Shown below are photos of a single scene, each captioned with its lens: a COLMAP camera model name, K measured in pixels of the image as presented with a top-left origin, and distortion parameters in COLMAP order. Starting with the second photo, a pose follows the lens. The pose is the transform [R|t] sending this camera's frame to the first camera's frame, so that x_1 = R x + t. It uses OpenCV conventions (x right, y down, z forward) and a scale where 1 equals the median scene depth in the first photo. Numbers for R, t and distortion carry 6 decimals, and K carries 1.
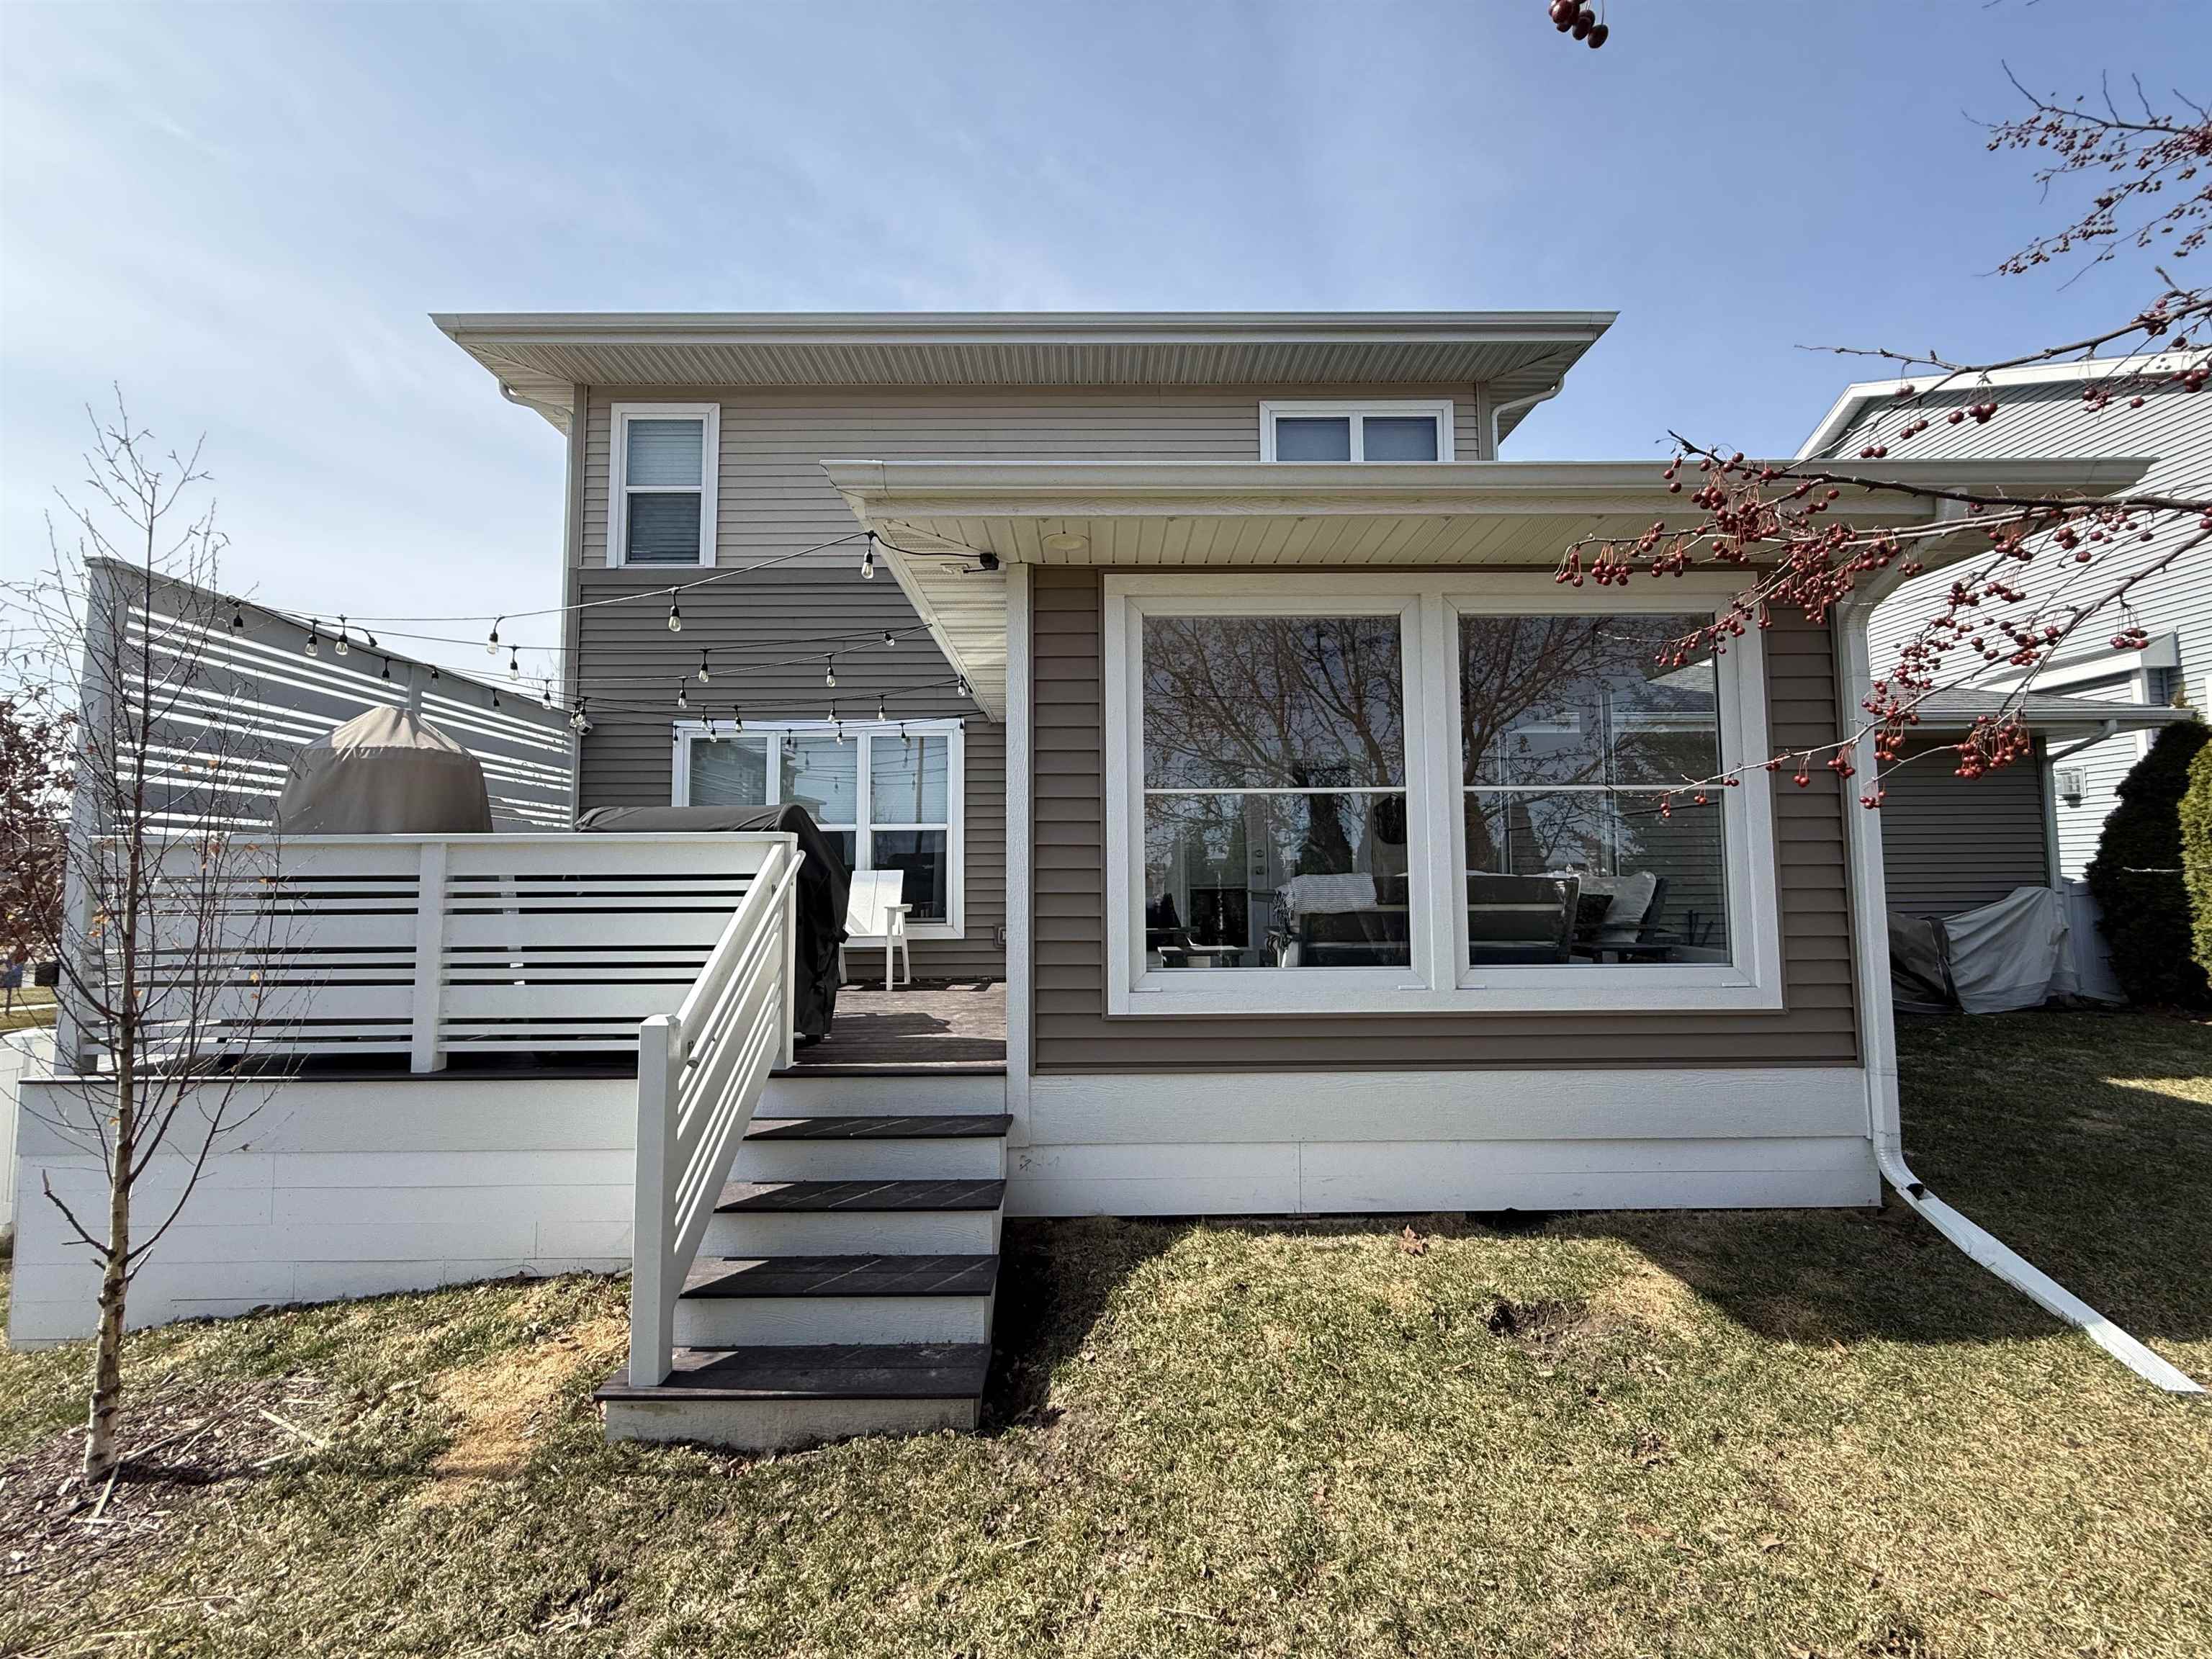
lens RADIAL K [[878.6, 0, 1097.2], [0, 878.6, 828.4], [0, 0, 1]] dist [0.001055, -0.000471]
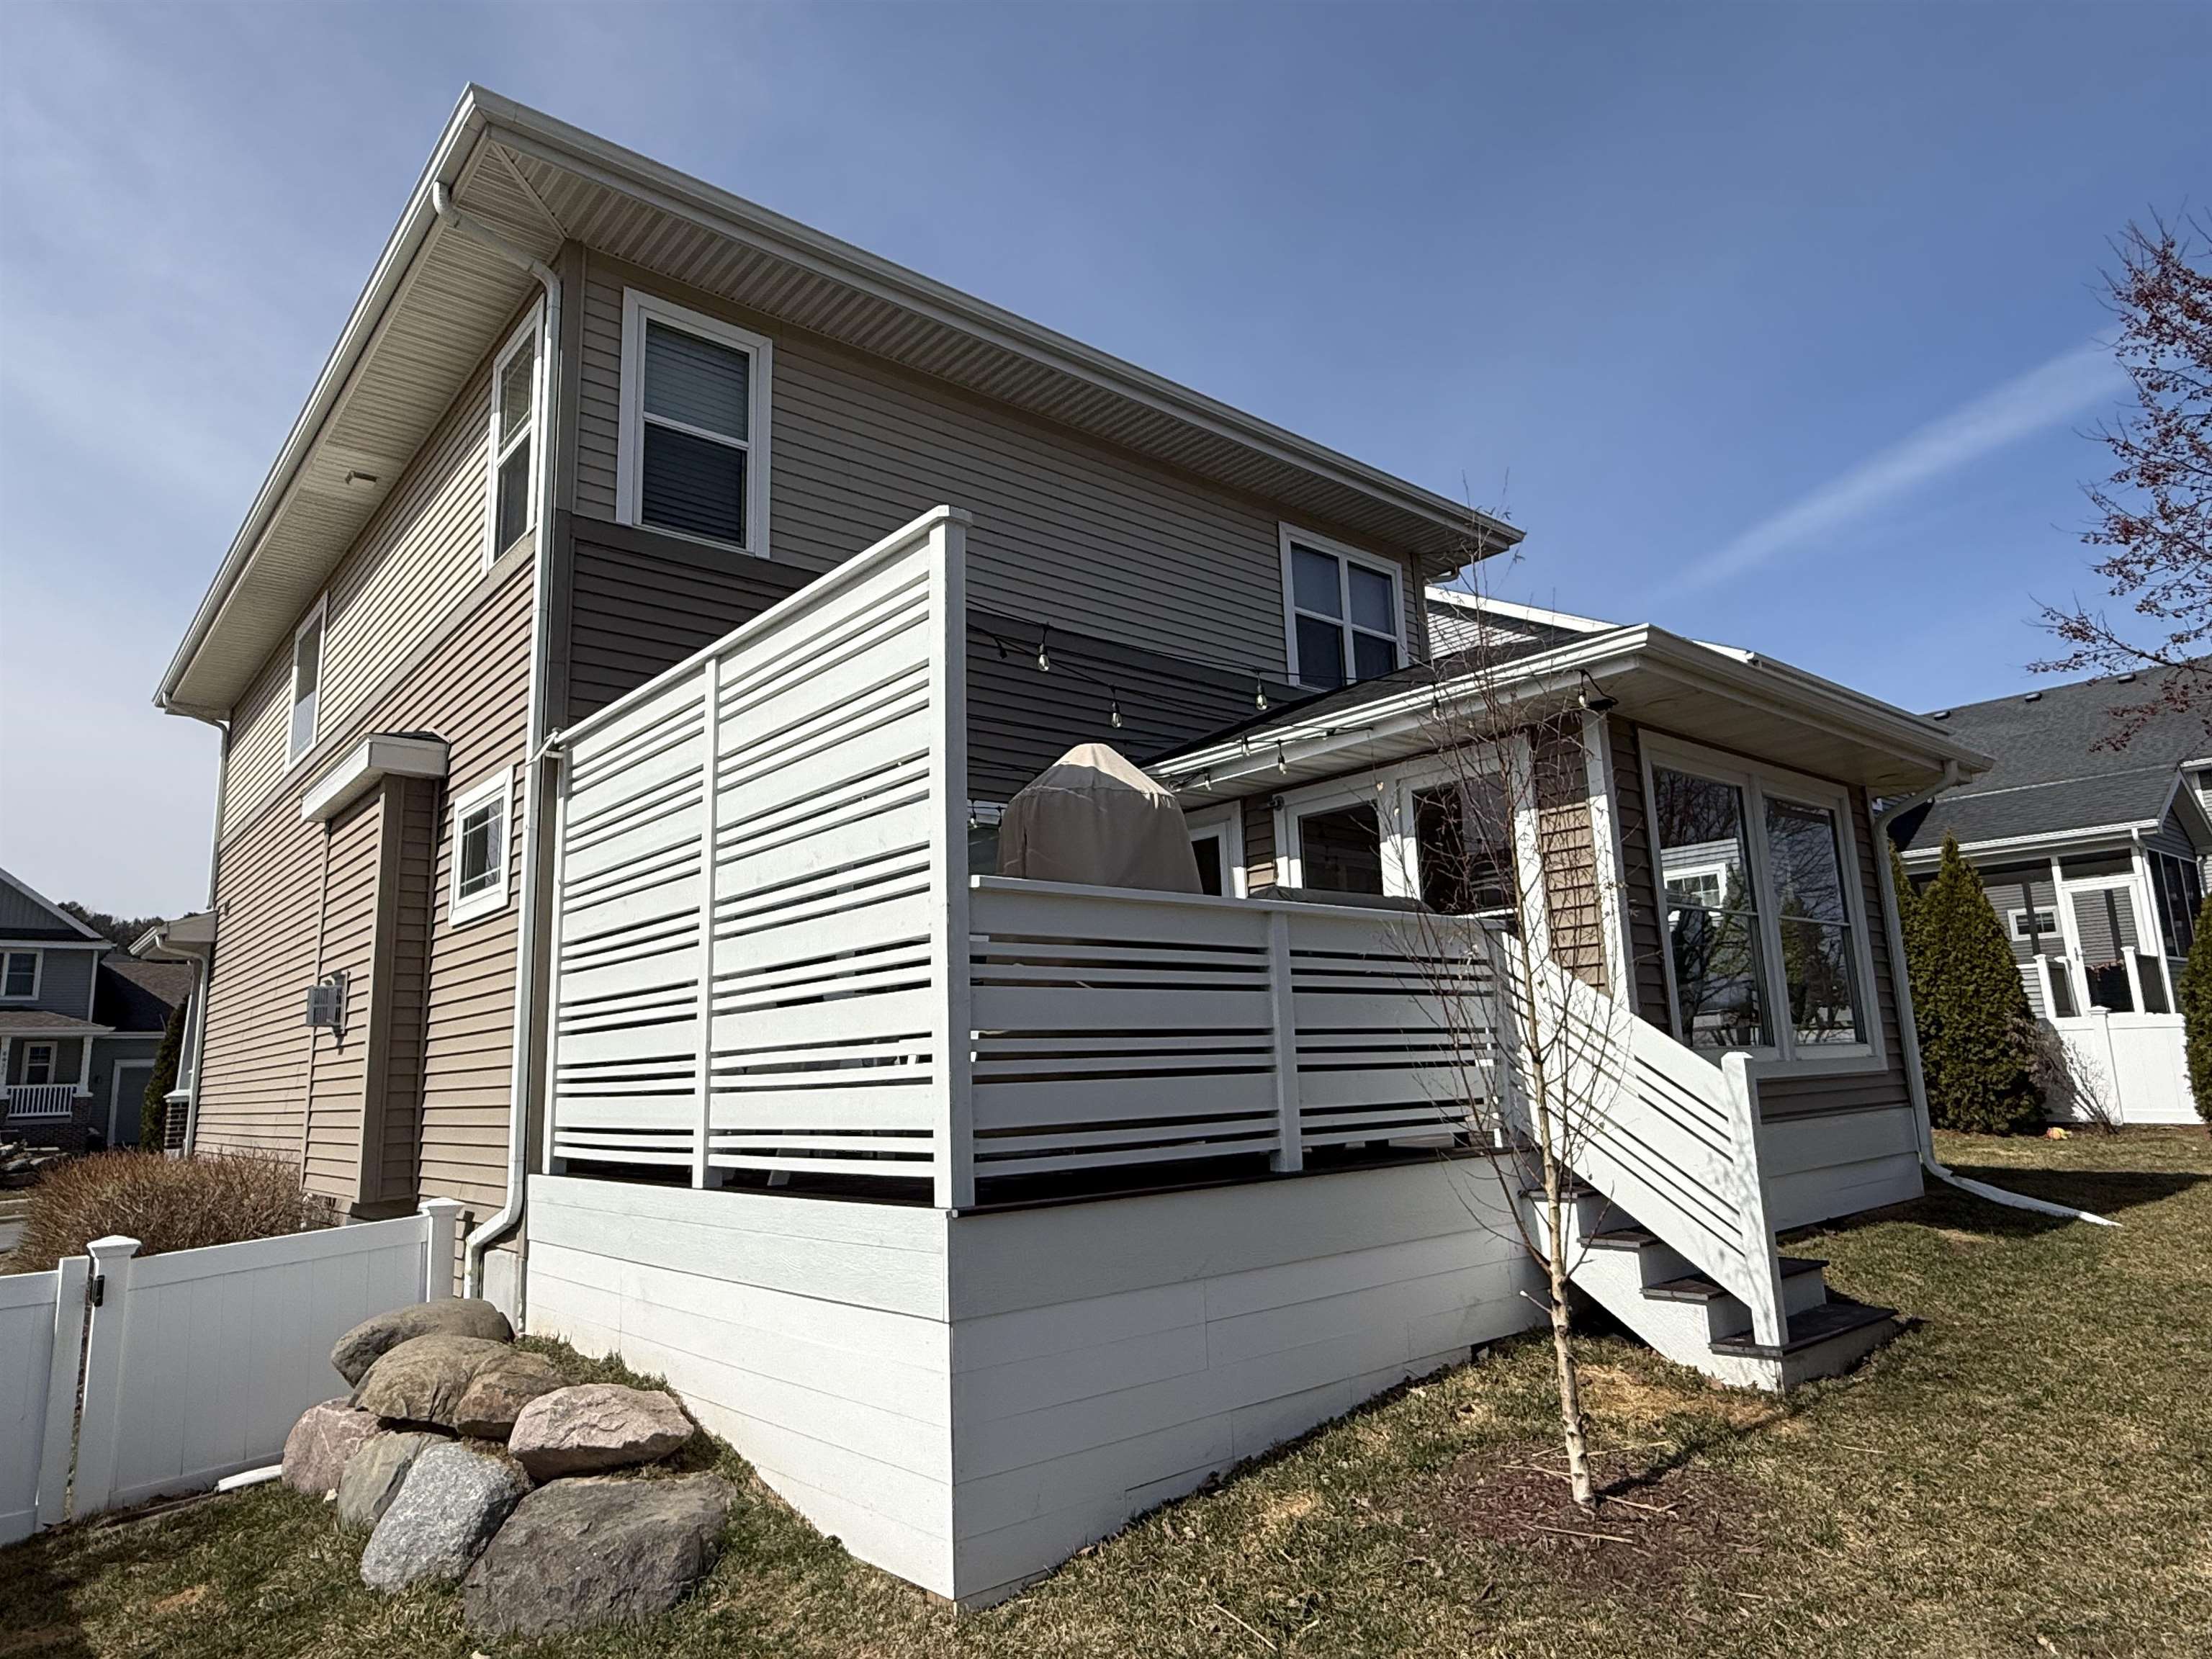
lens RADIAL K [[1342.2, 0, 1097.8], [0, 1342.2, 825.6], [0, 0, 1]] dist [0.000781, 0.001244]
pose [[0.761331, 0.099382, 0.640702, -1.826892], [-0.010616, 0.989961, -0.140943, 0.127155], [-0.648277, 0.100503, 0.754743, 0.078682]]
